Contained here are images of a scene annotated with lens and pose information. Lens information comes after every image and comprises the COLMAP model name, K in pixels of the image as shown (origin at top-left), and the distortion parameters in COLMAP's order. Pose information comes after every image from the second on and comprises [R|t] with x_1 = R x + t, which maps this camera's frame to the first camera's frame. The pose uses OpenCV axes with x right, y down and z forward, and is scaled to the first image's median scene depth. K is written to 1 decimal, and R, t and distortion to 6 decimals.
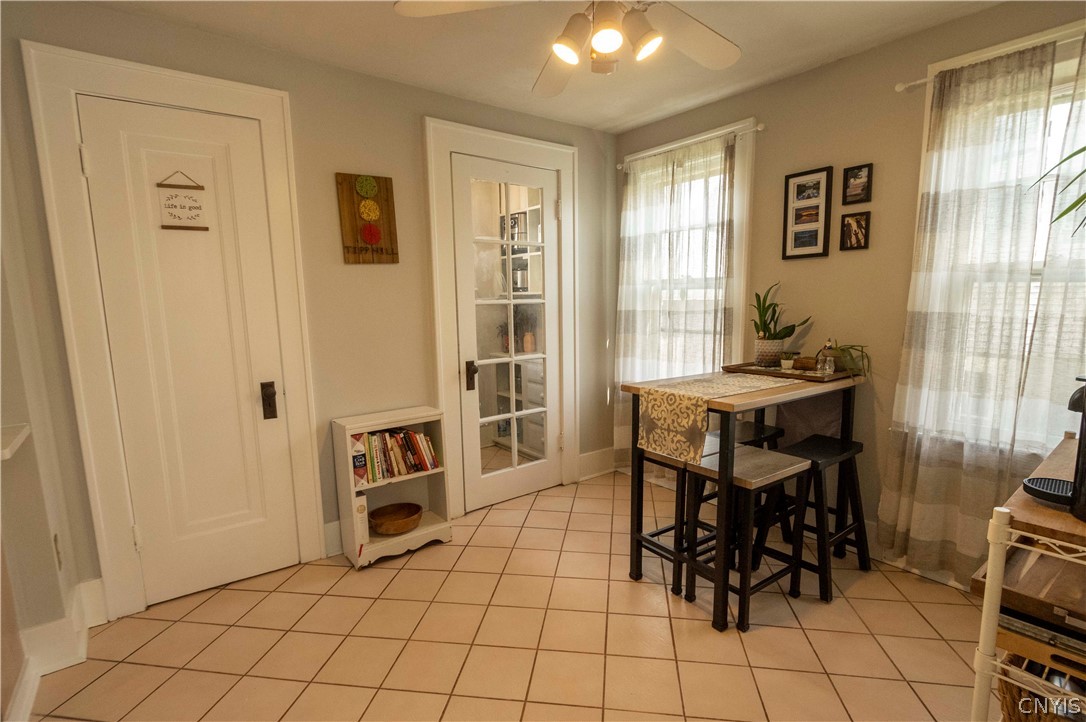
lens RADIAL K [[515.9, 0, 538.2], [0, 515.9, 370.8], [0, 0, 1]] dist [-0.004183, -0.002647]
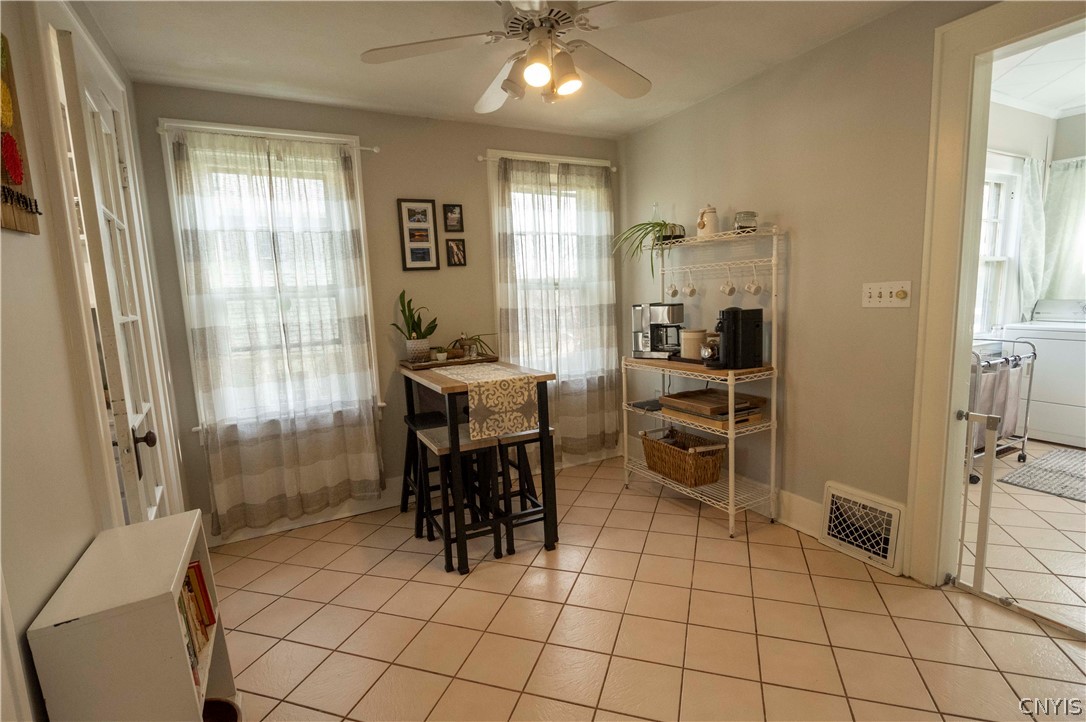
lens RADIAL K [[524.5, 0, 539.2], [0, 524.5, 369.7], [0, 0, 1]] dist [-0.000514, 0.000072]
pose [[0.176976, -0.131860, 0.975342, -0.718345], [0.178491, 0.978852, 0.099947, -0.067837], [-0.967895, 0.156402, 0.196769, 0.559017]]
